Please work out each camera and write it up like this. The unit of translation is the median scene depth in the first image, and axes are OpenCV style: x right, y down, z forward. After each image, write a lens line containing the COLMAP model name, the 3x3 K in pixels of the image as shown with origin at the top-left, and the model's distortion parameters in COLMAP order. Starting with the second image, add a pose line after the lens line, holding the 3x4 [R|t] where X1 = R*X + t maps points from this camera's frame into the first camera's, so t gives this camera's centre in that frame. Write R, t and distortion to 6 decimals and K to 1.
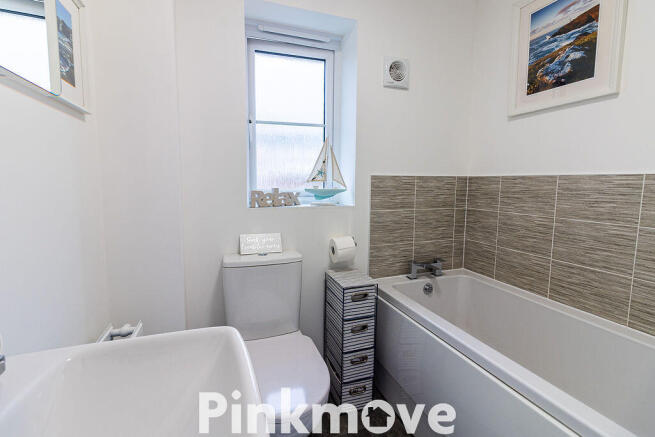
lens RADIAL K [[303.2, 0, 327.2], [0, 303.2, 211.2], [0, 0, 1]] dist [-0.001202, 0.000032]
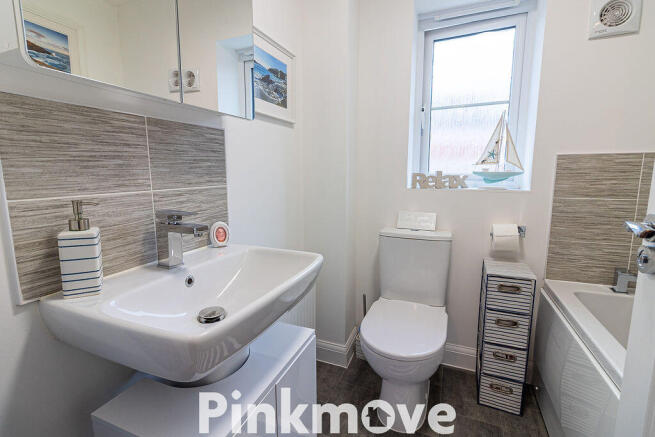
lens RADIAL K [[303.2, 0, 327.2], [0, 303.2, 211.2], [0, 0, 1]] dist [-0.001202, 0.000032]
pose [[0.728227, 0.083685, -0.680207, 0.262362], [-0.054092, 0.996439, 0.064680, 0.015754], [0.683198, -0.010308, 0.730161, -0.035739]]
